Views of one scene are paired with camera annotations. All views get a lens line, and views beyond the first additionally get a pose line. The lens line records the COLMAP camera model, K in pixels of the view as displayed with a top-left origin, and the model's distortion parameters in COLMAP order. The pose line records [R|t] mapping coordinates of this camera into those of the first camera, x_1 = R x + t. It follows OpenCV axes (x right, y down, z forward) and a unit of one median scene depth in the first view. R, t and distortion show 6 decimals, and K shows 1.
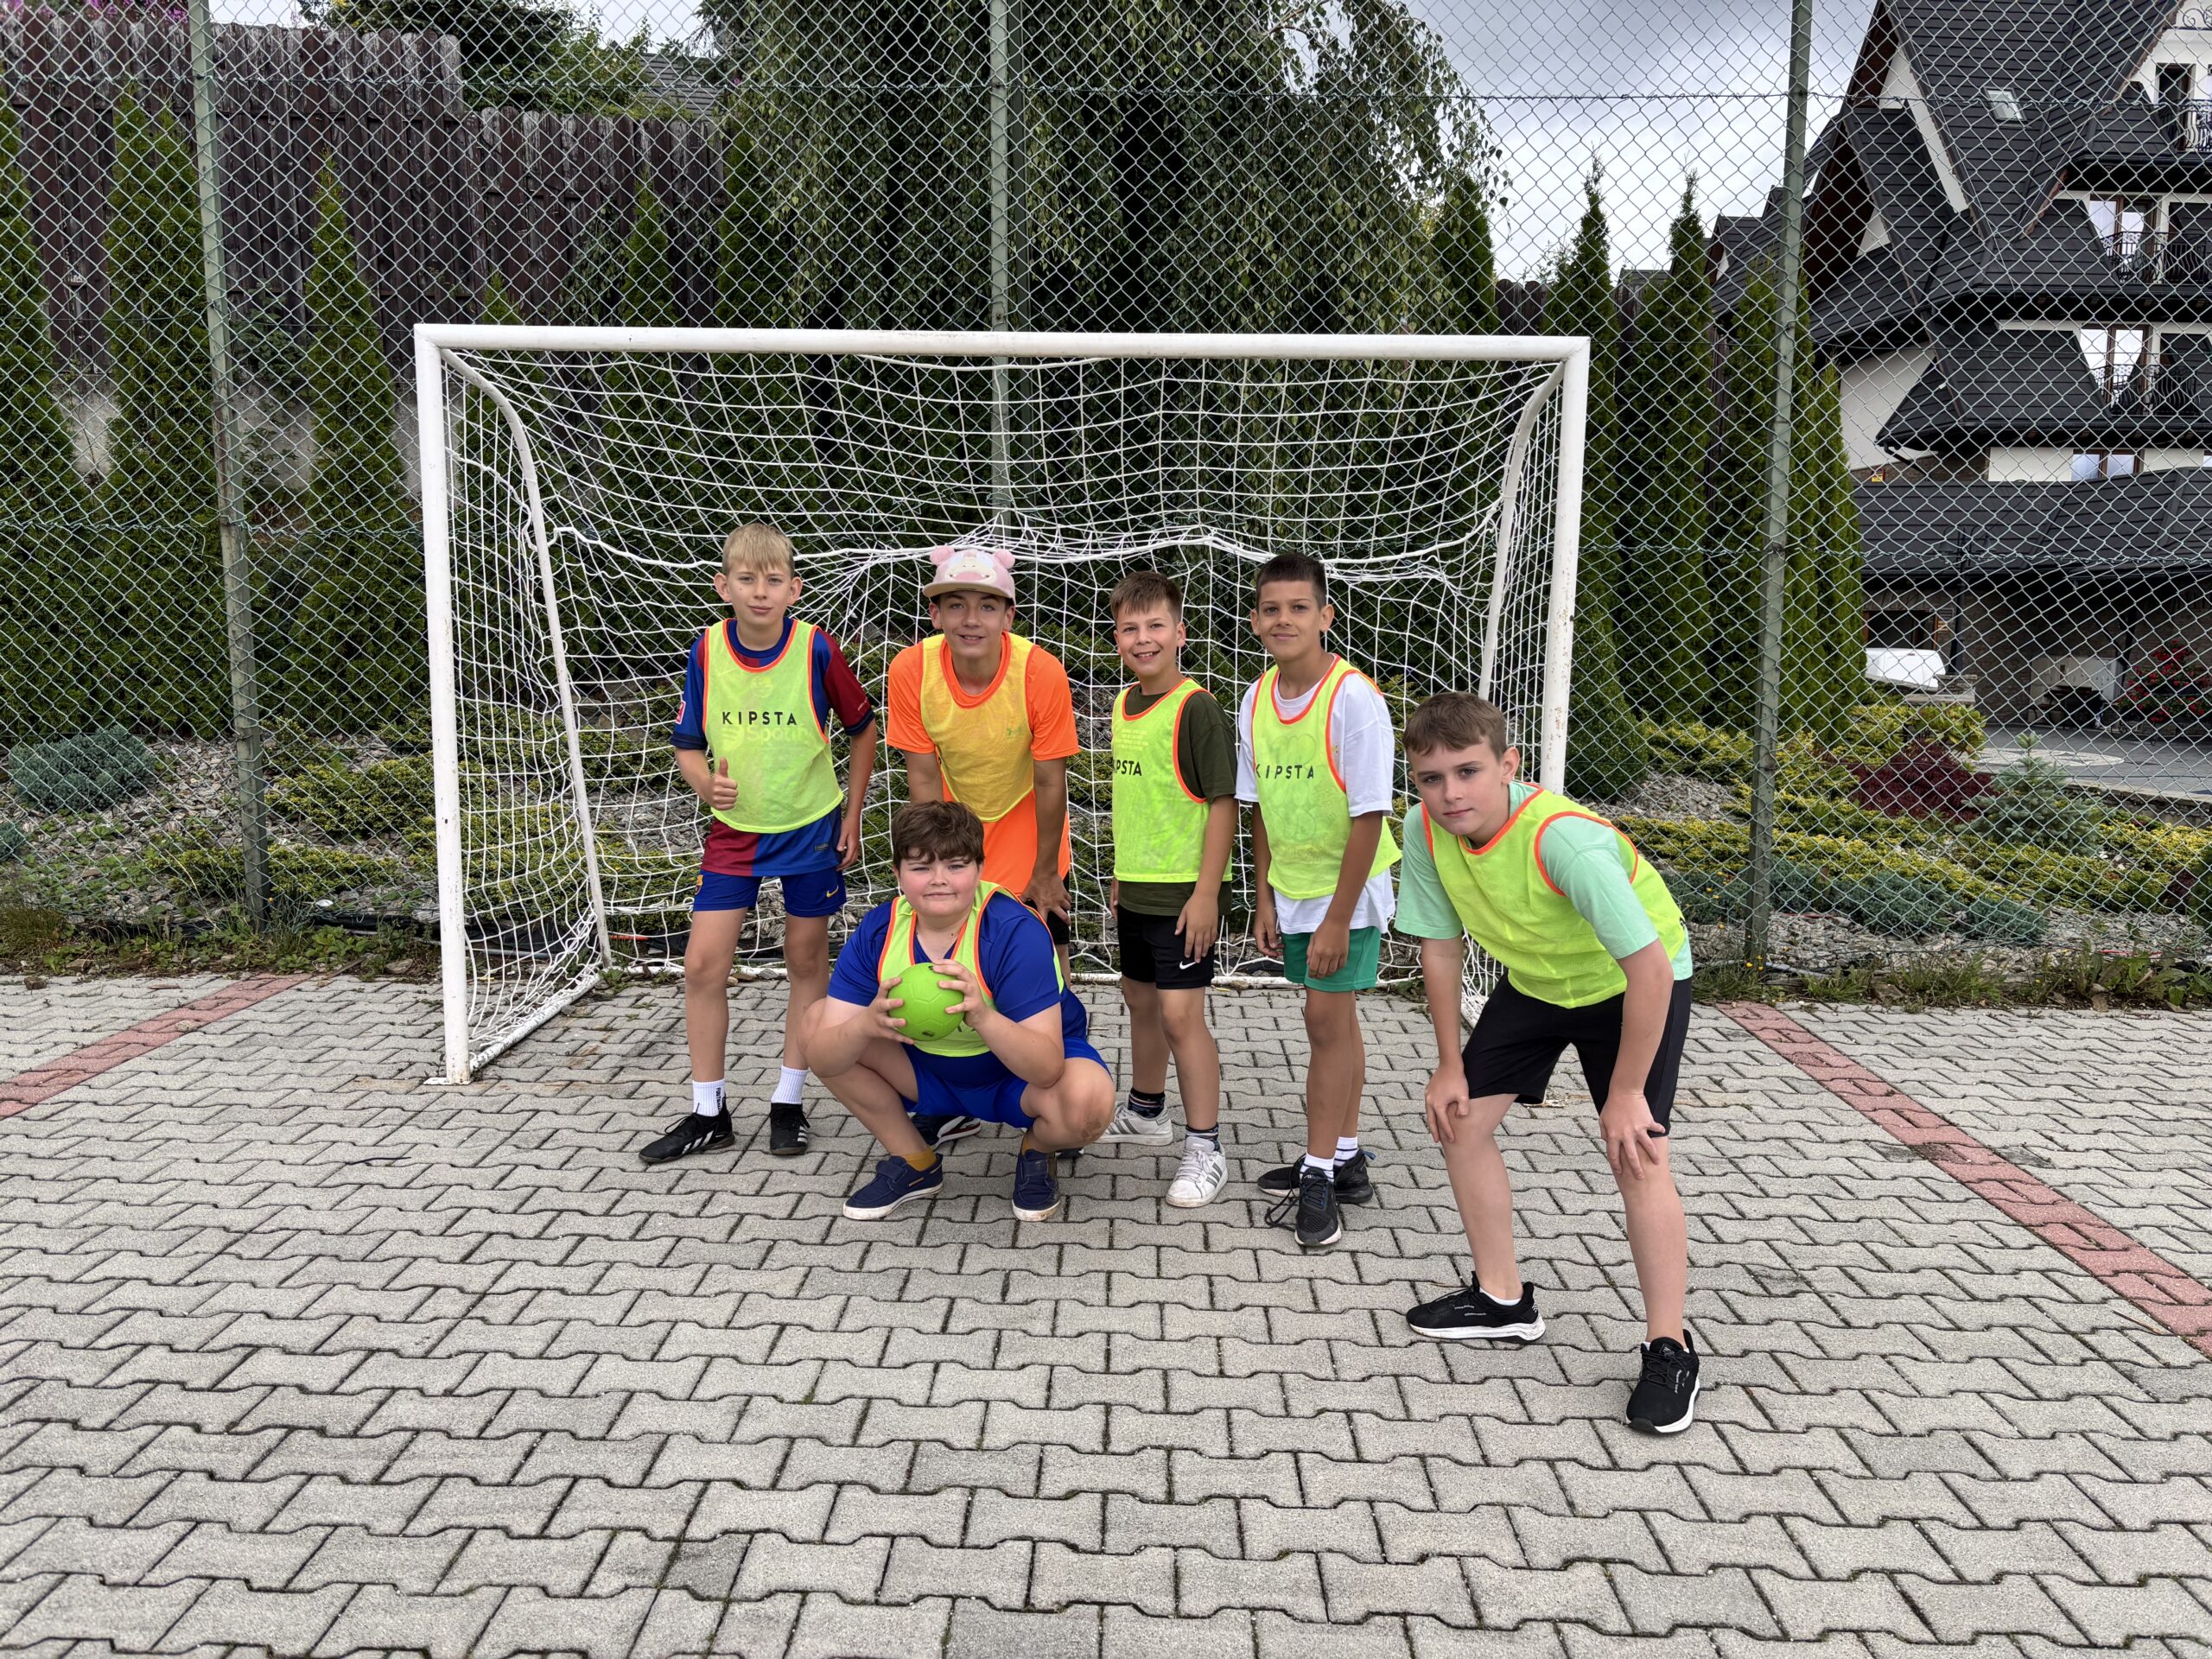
lens RADIAL K [[1707.5, 0, 1099.1], [0, 1707.5, 834.3], [0, 0, 1]] dist [0.042358, -0.038720]
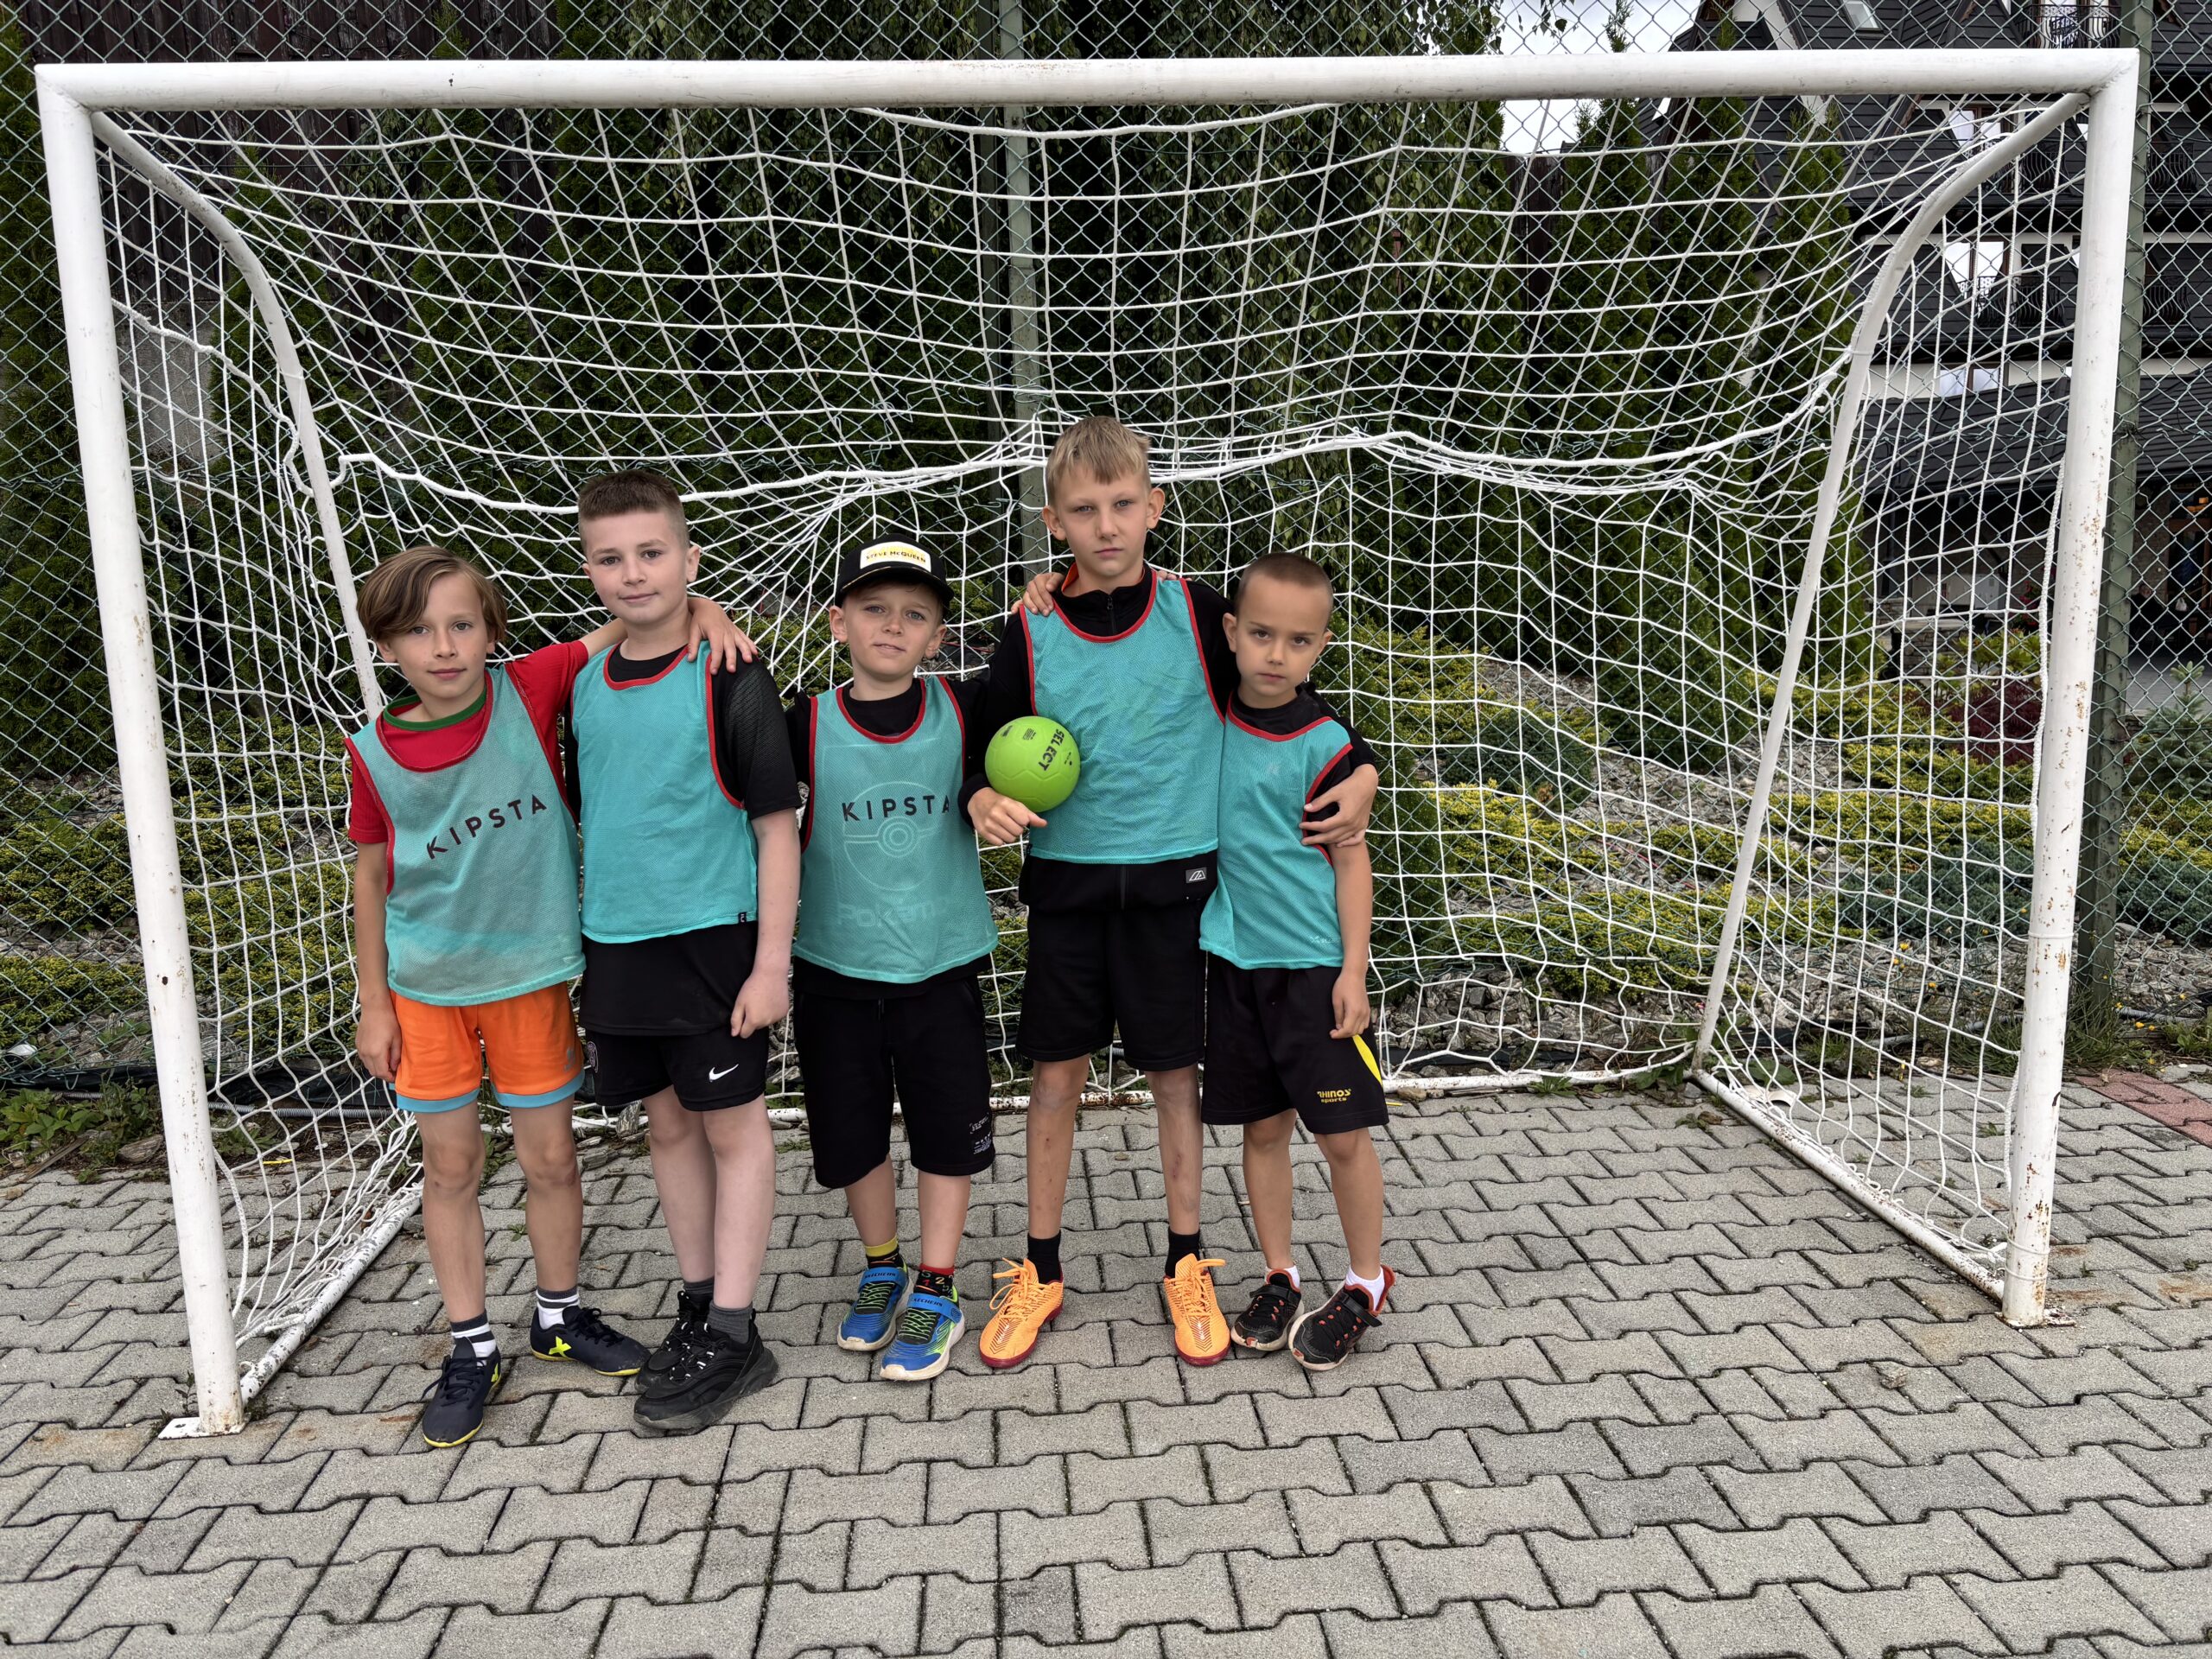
lens RADIAL K [[1707.5, 0, 1105.5], [0, 1707.5, 840.7], [0, 0, 1]] dist [0.042358, -0.038720]
pose [[0.994667, -0.054779, 0.087393, -0.106295], [0.052166, 0.998128, 0.031914, -0.046875], [-0.088977, -0.027185, 0.995663, 0.358672]]
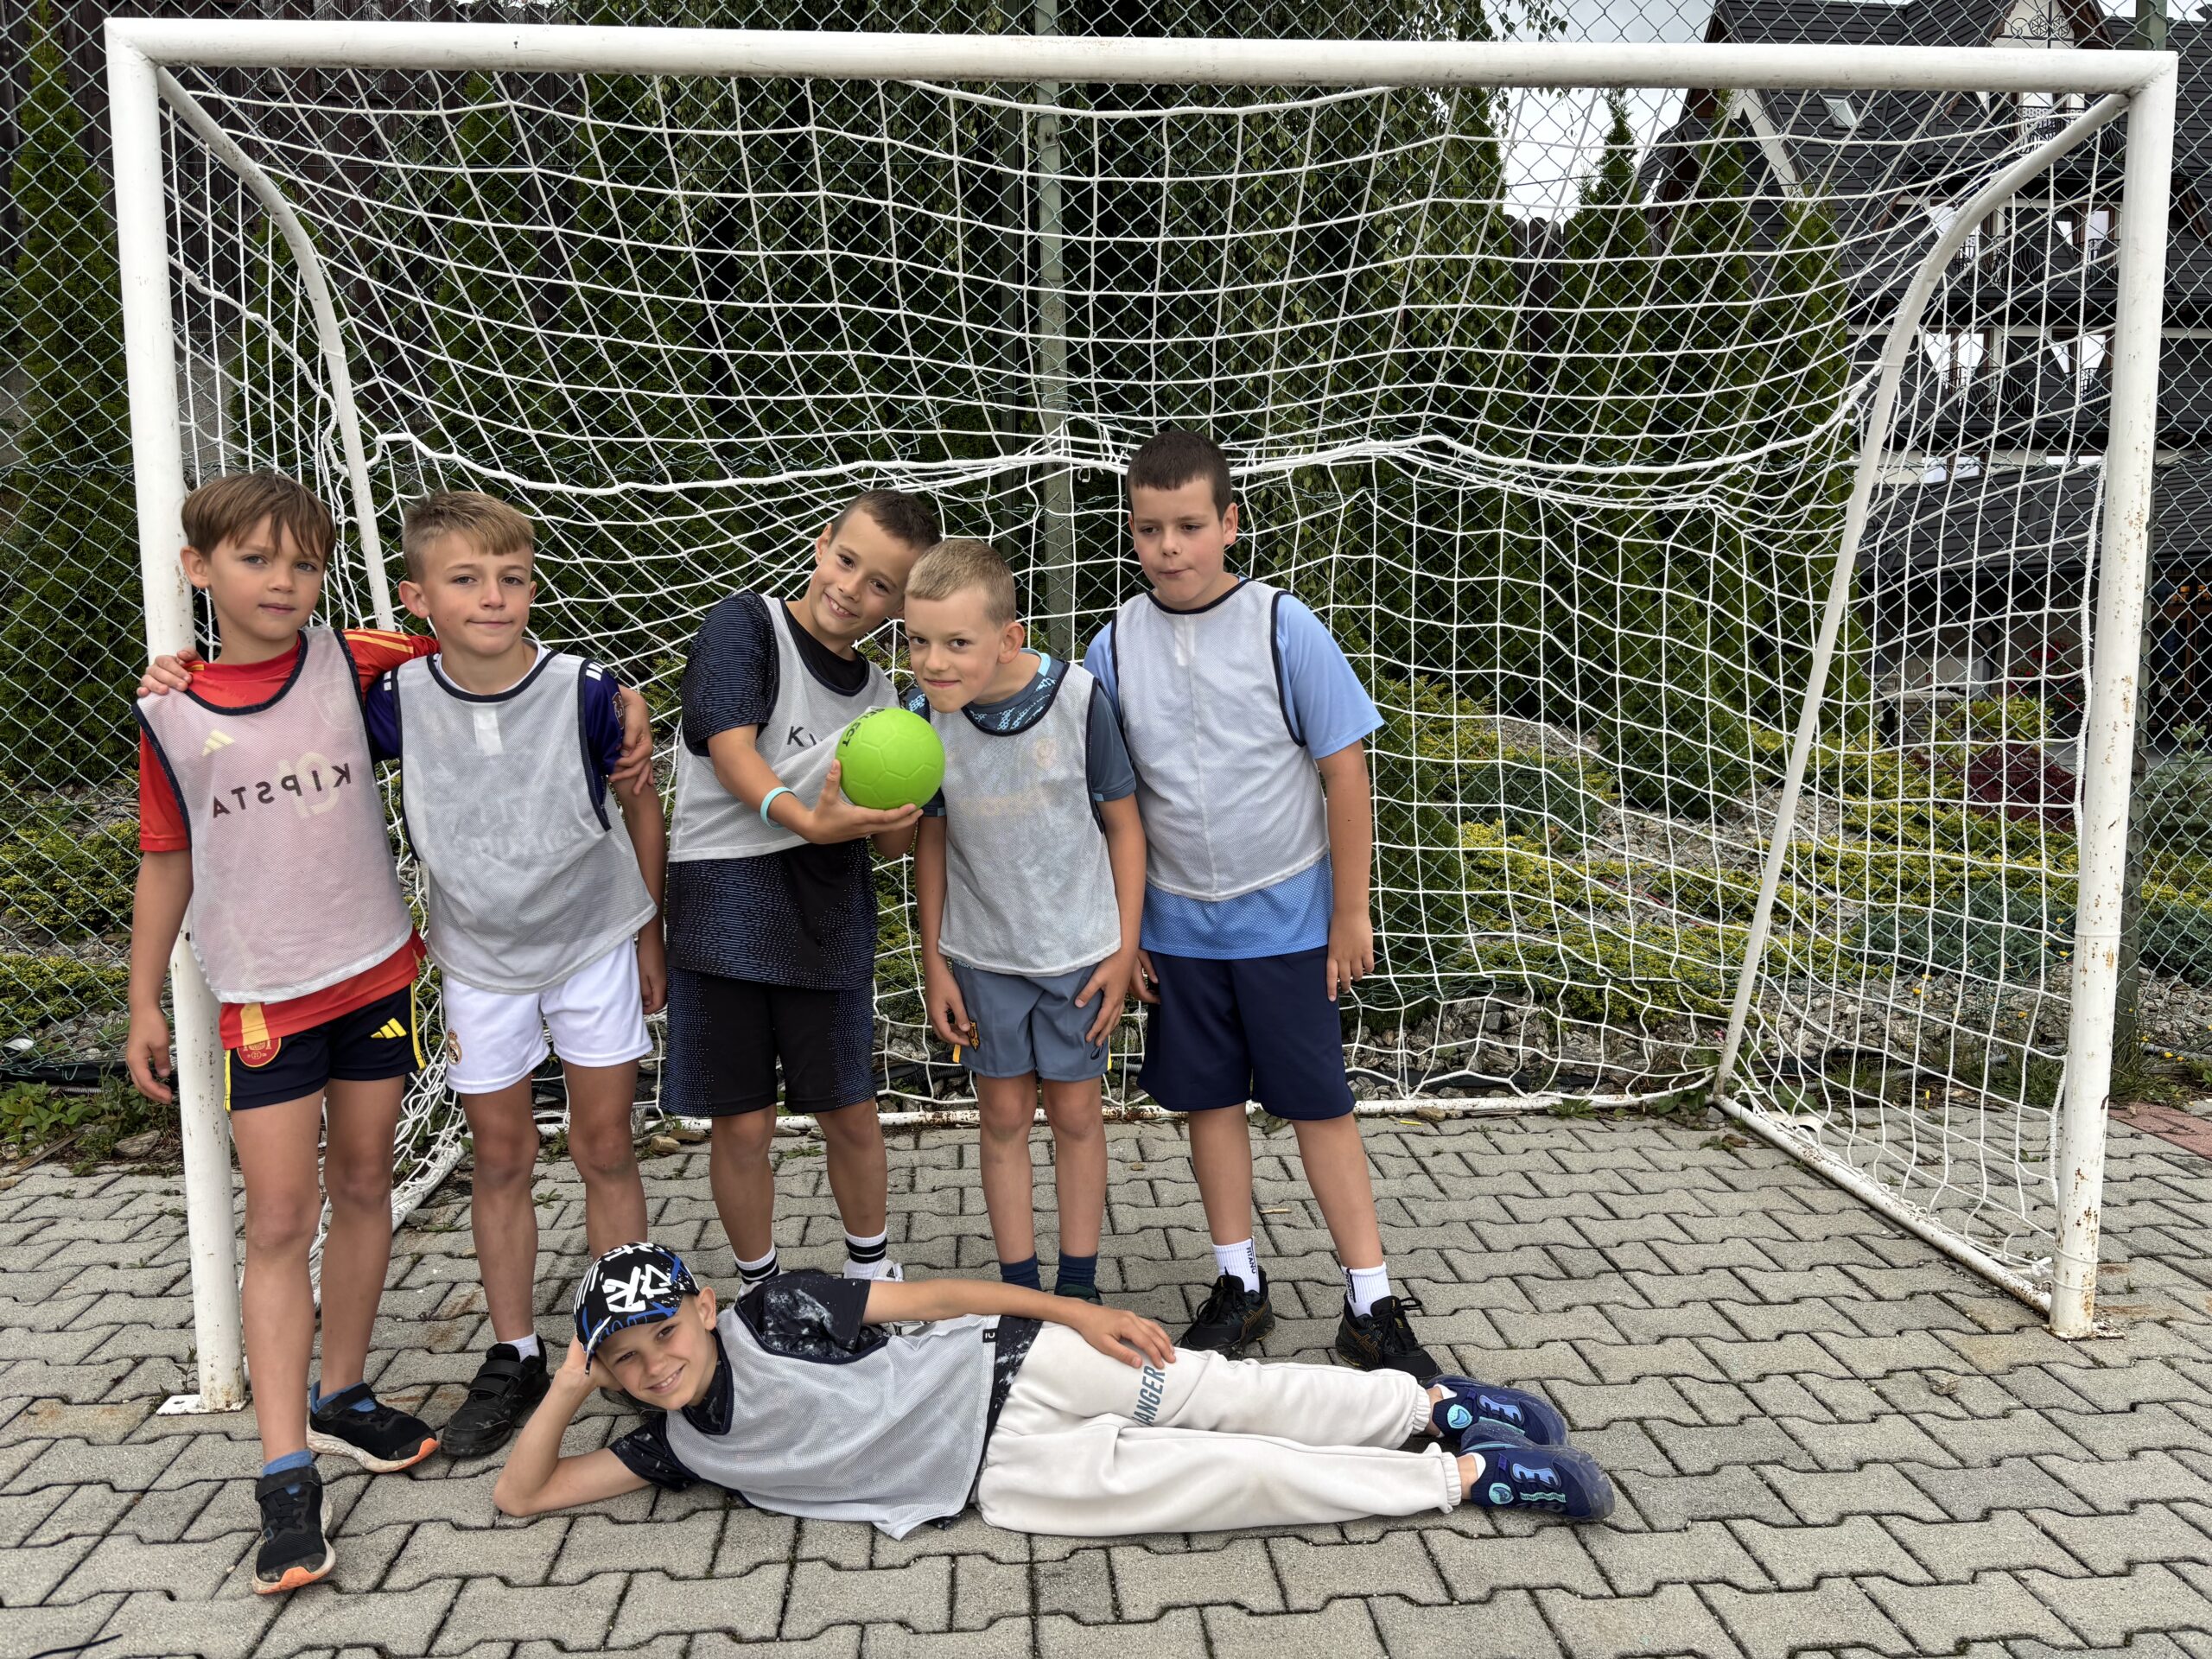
lens RADIAL K [[1707.5, 0, 1093.3], [0, 1707.5, 821.8], [0, 0, 1]] dist [0.042358, -0.038720]
pose [[0.995163, -0.031666, 0.092997, -0.123112], [0.033824, 0.999192, -0.021725, -0.019140], [-0.092233, 0.024765, 0.995429, 0.365678]]
